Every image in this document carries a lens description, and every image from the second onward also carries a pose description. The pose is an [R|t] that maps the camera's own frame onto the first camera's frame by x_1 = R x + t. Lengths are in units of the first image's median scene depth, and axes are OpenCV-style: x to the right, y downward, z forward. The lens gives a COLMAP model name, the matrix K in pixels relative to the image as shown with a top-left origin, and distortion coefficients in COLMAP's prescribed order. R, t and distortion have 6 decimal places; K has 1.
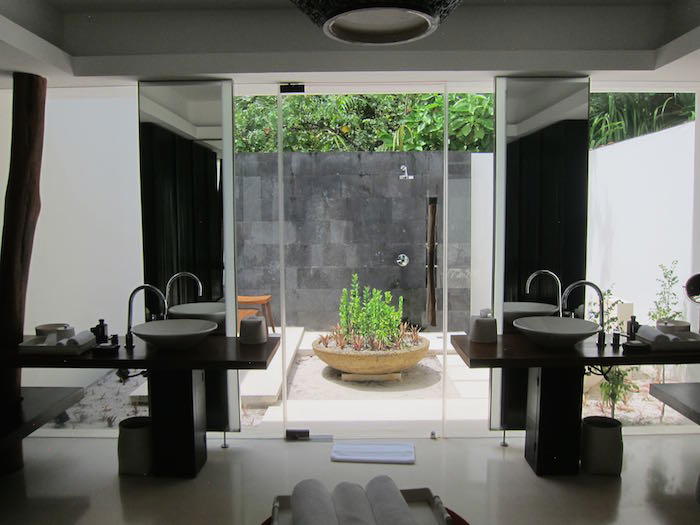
lens RADIAL K [[578.4, 0, 350.1], [0, 578.4, 262.7], [0, 0, 1]] dist [-0.059400, -0.001520]
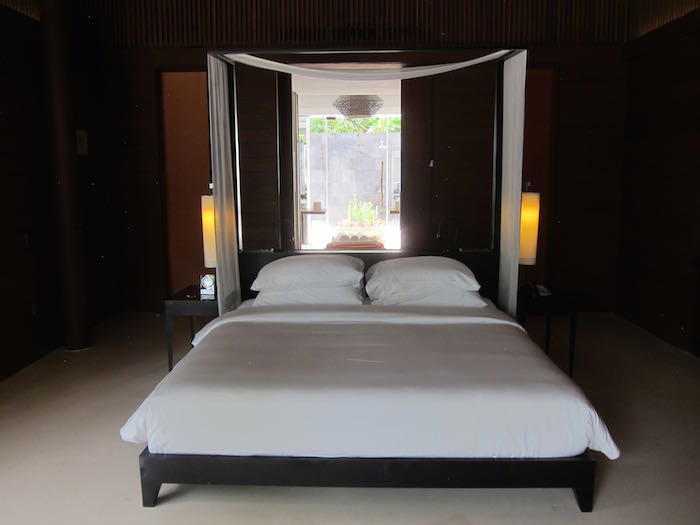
lens RADIAL K [[578.4, 0, 349.9], [0, 578.4, 262.2], [0, 0, 1]] dist [-0.059400, -0.001520]
pose [[0.999951, 0.006084, -0.007857, 0.006272], [-0.005463, 0.997041, 0.076676, 0.083573], [0.008300, -0.076629, 0.997025, -0.904454]]
